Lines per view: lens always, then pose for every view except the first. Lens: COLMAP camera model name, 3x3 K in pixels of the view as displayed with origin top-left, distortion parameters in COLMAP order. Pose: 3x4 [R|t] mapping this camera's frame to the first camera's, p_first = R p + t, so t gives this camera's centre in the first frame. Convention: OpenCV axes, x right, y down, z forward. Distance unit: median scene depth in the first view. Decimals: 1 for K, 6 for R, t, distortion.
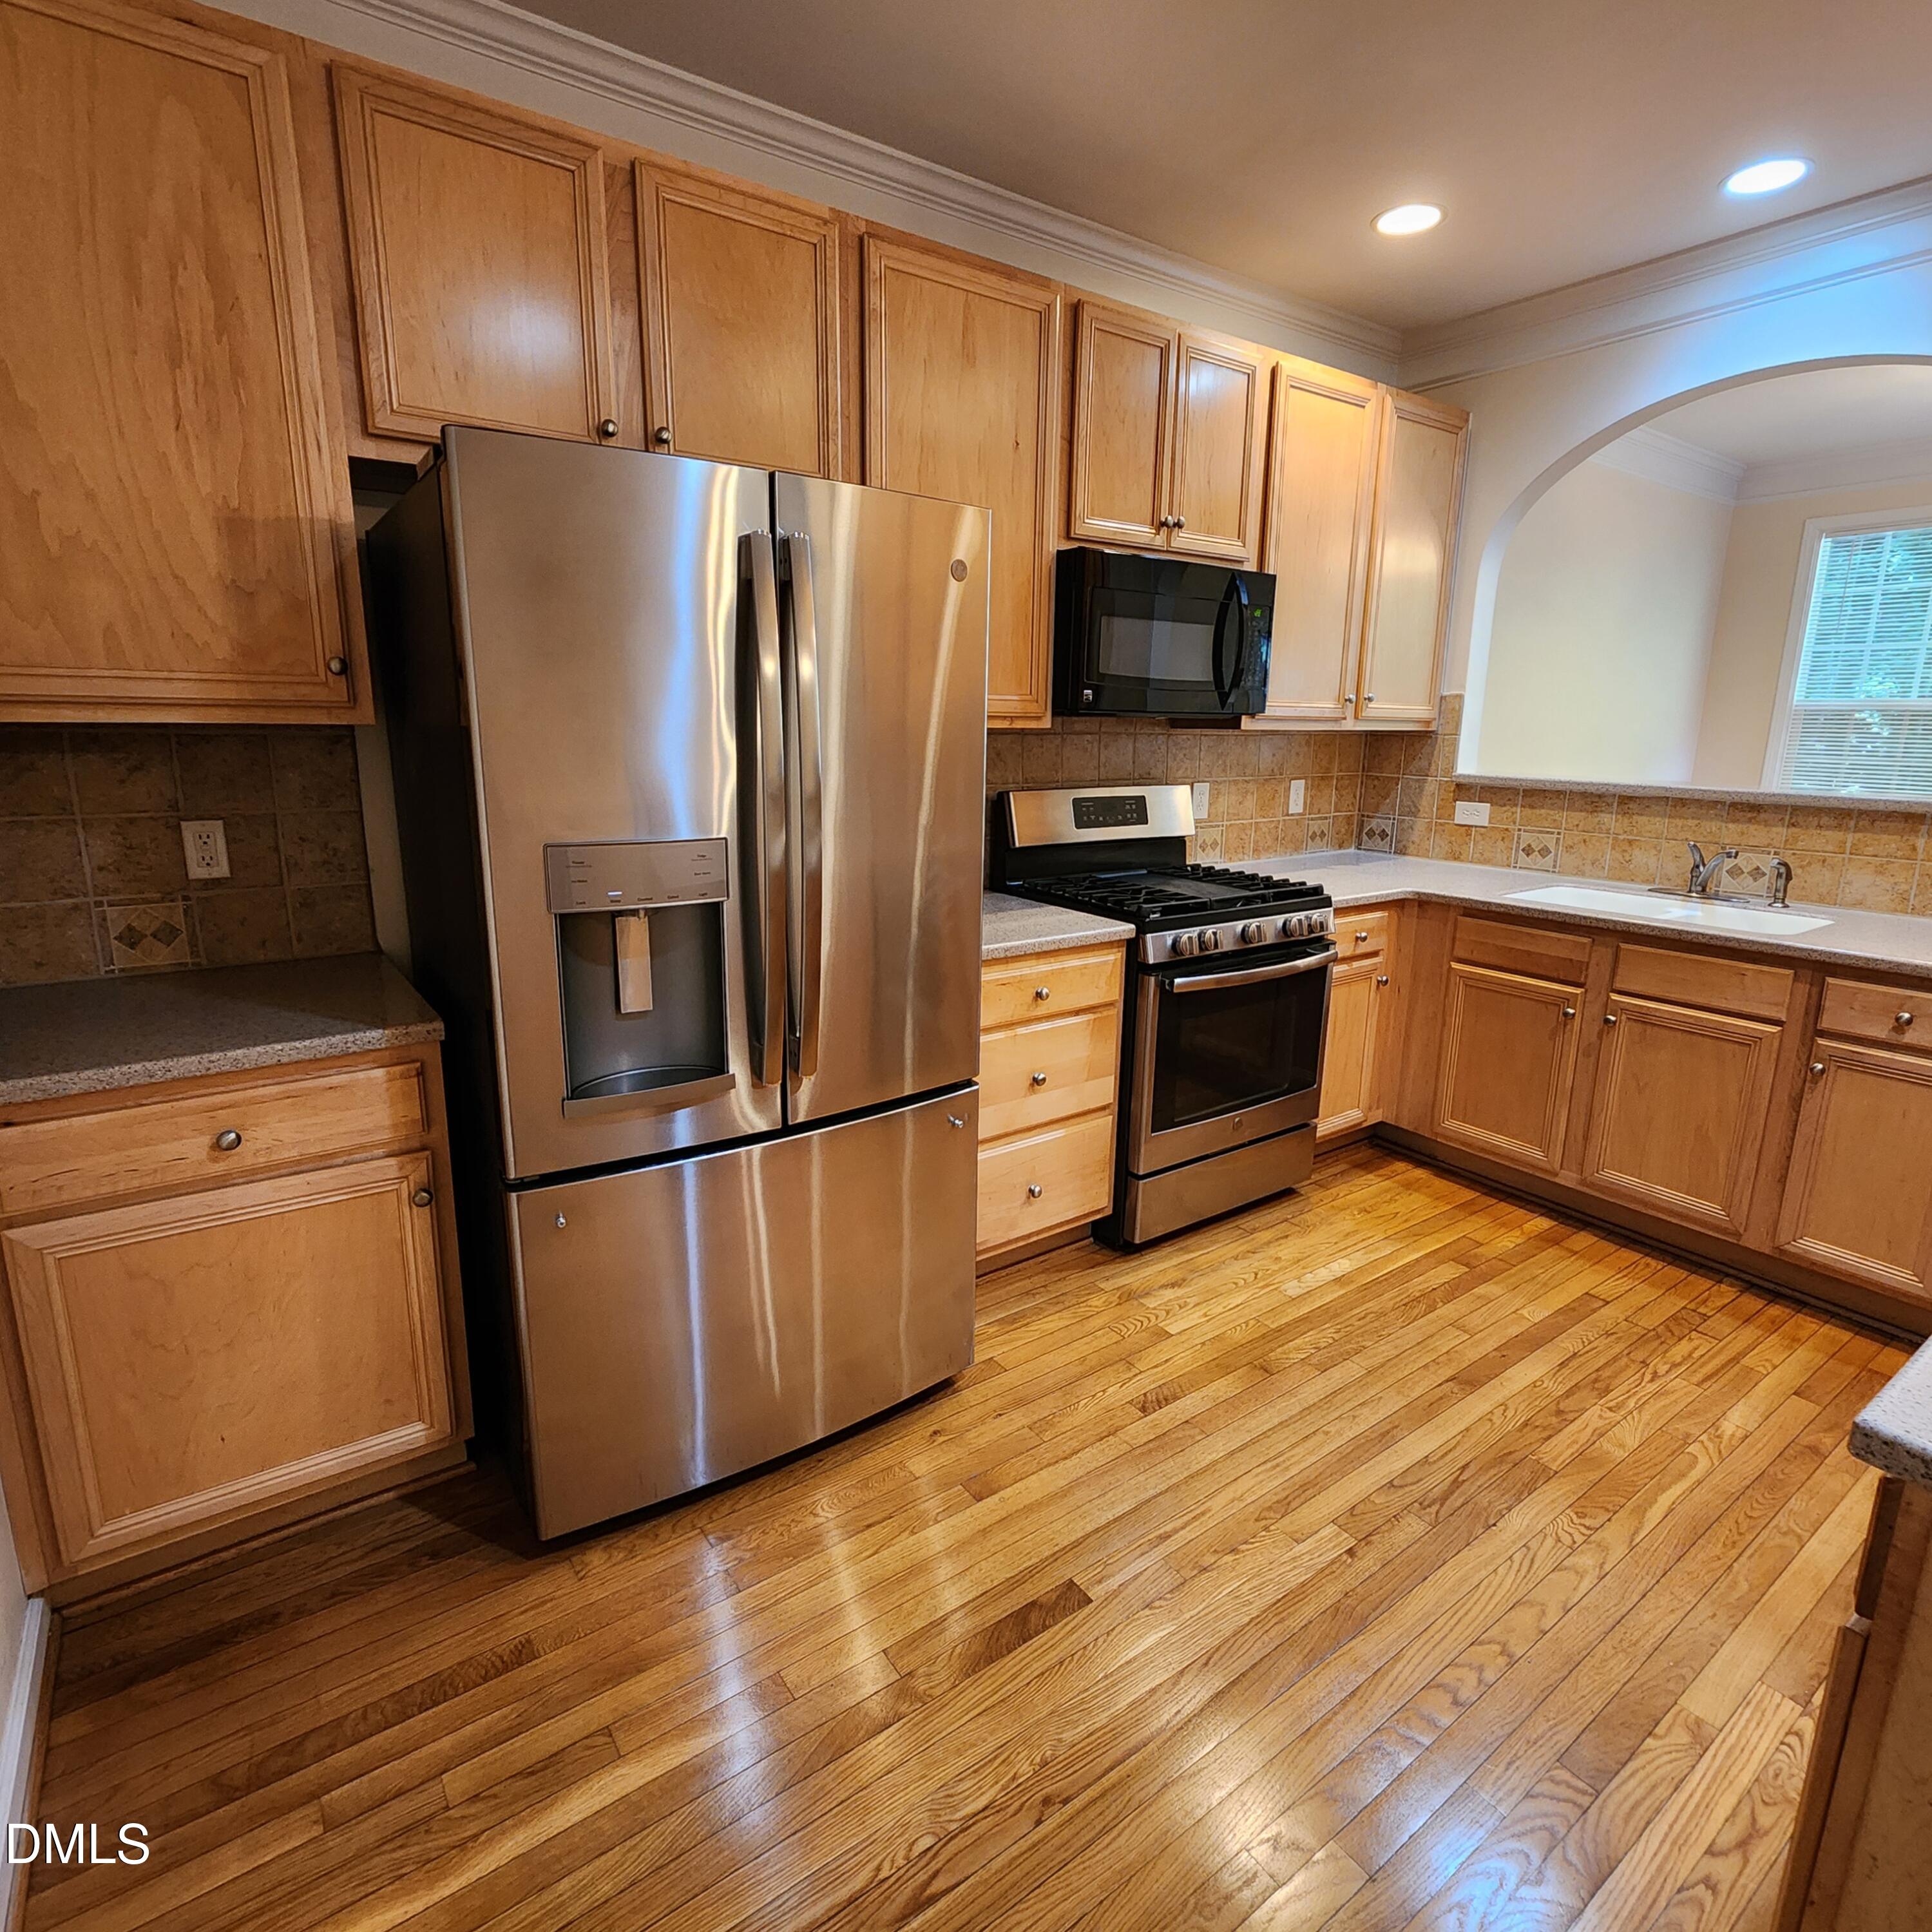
lens RADIAL K [[1054.0, 0, 955.7], [0, 1054.0, 957.7], [0, 0, 1]] dist [0.002674, -0.002051]
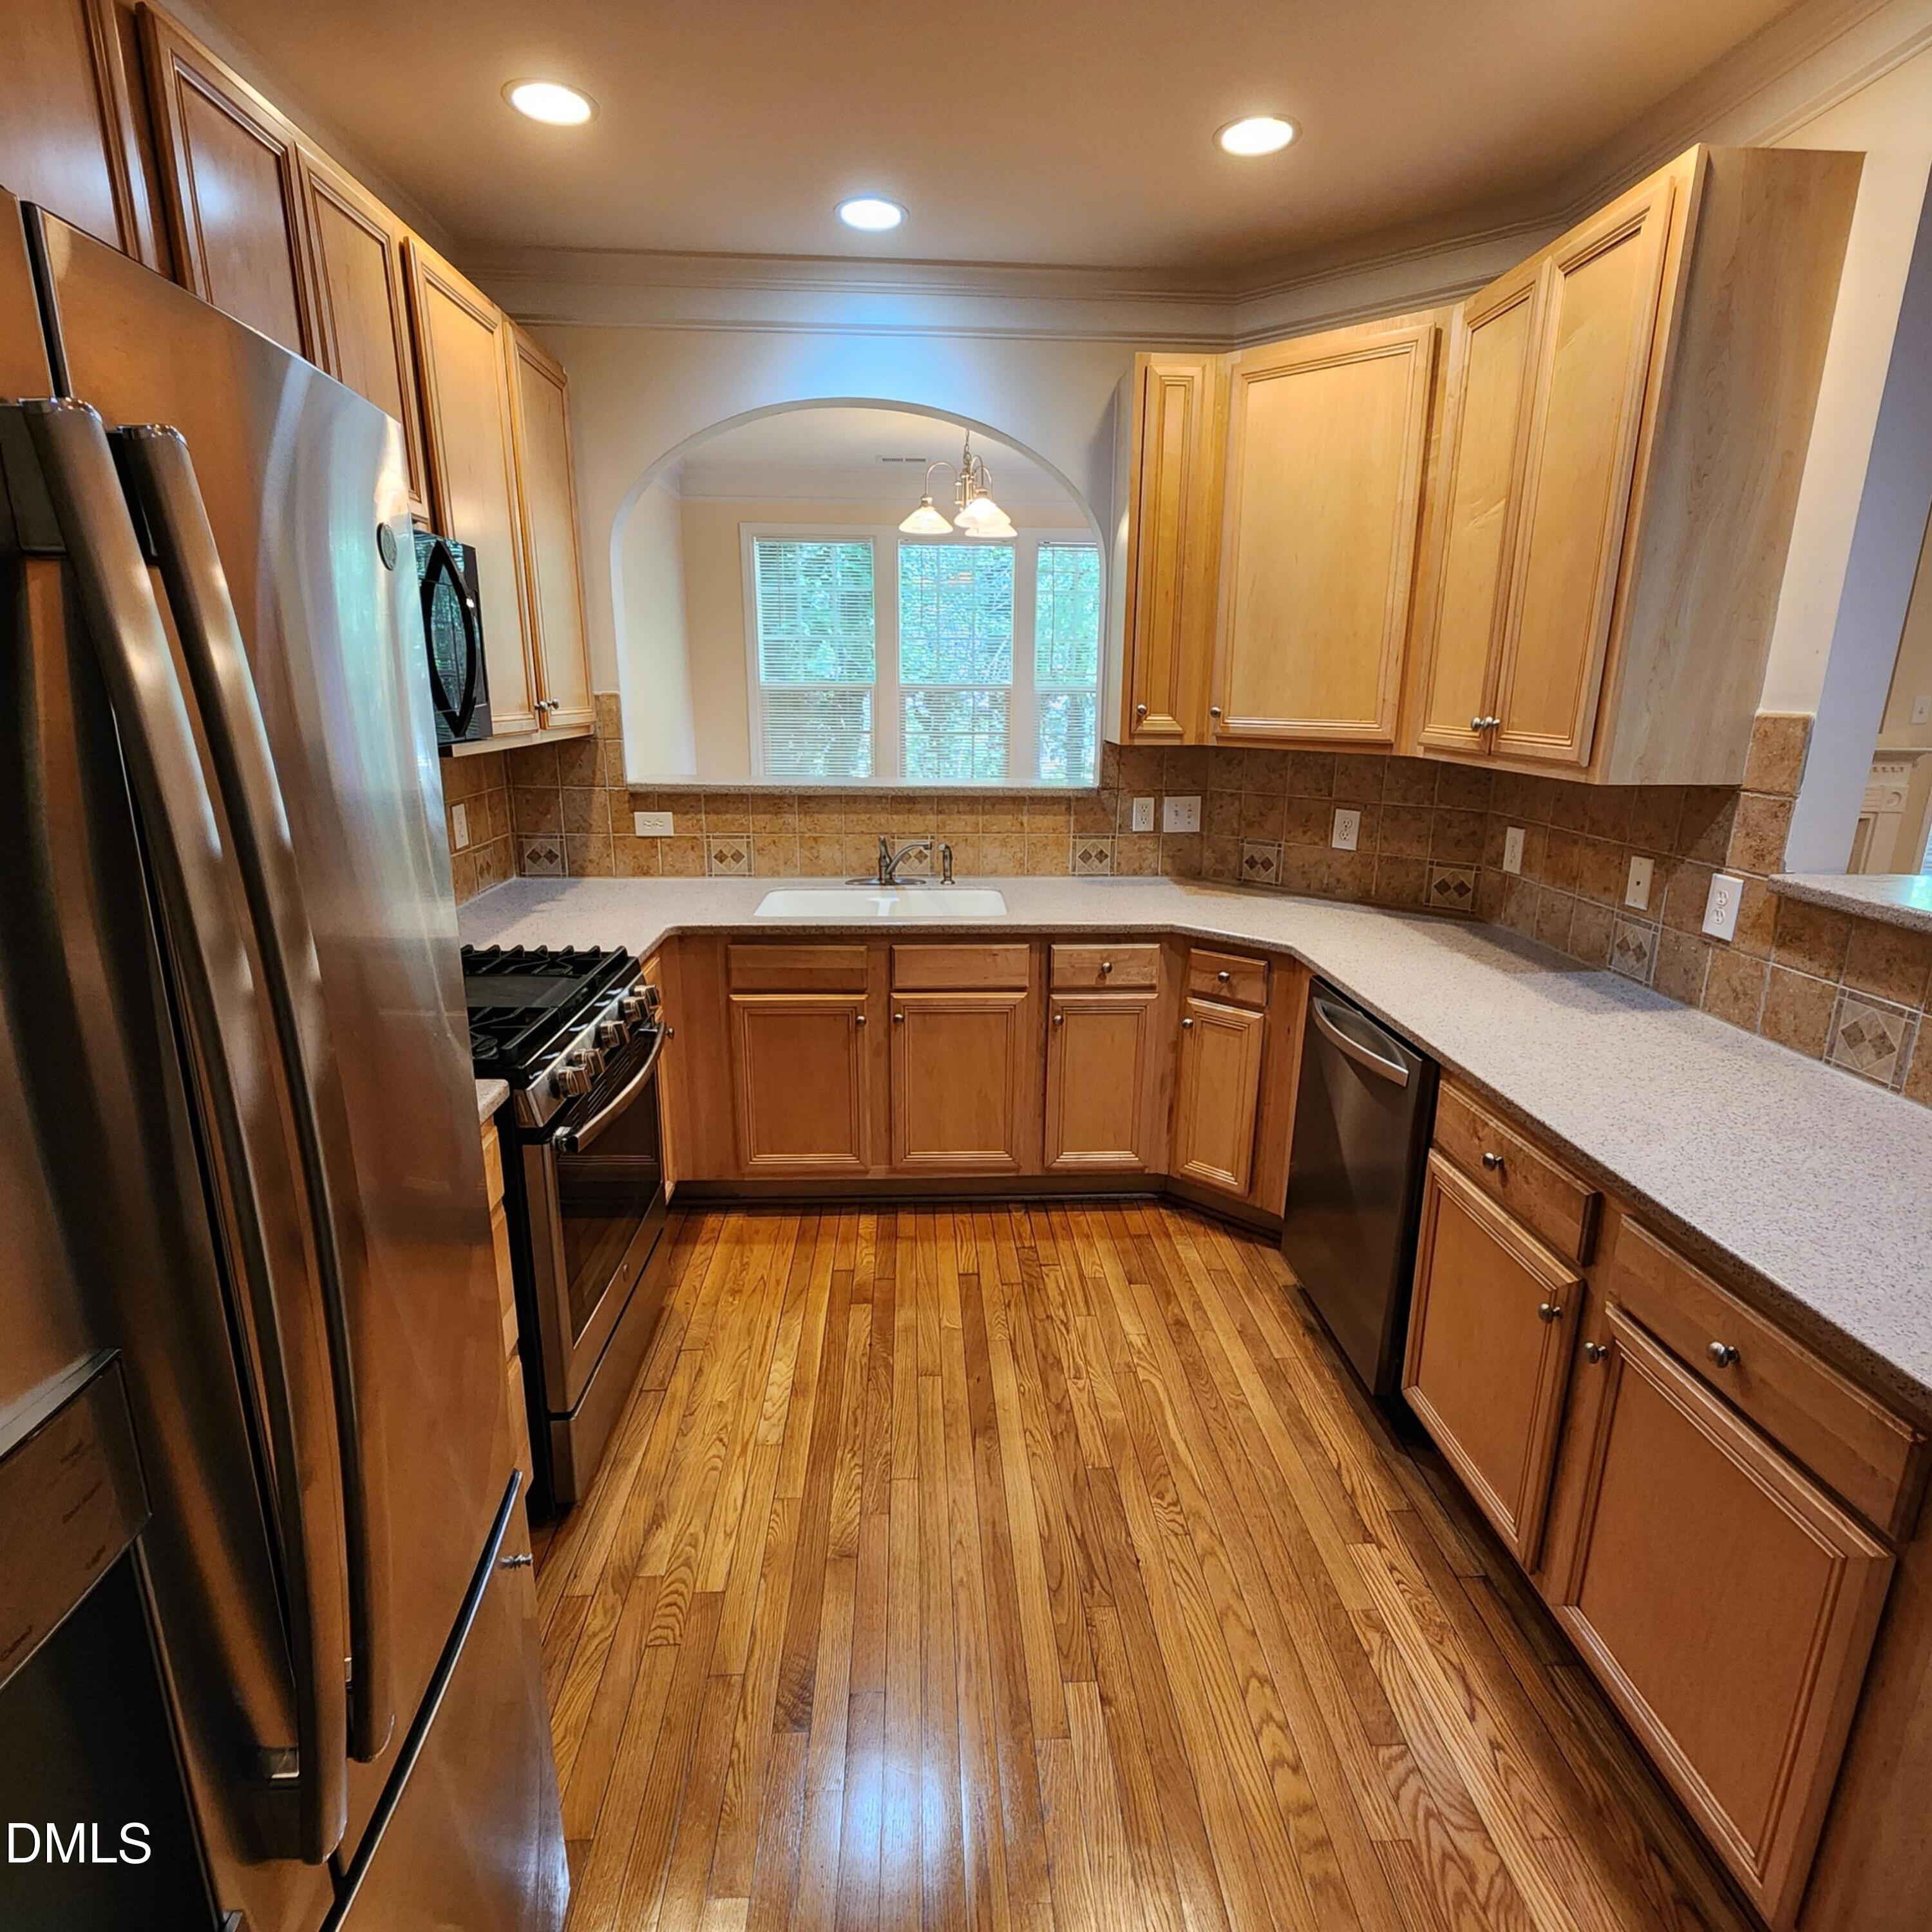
lens RADIAL K [[1054.0, 0, 972.1], [0, 1054.0, 960.0], [0, 0, 1]] dist [0.002674, -0.002051]
pose [[0.529589, -0.222391, 0.818583, -0.239258], [0.183082, 0.972242, 0.145691, -0.174533], [-0.828261, 0.072711, 0.555605, 0.446455]]
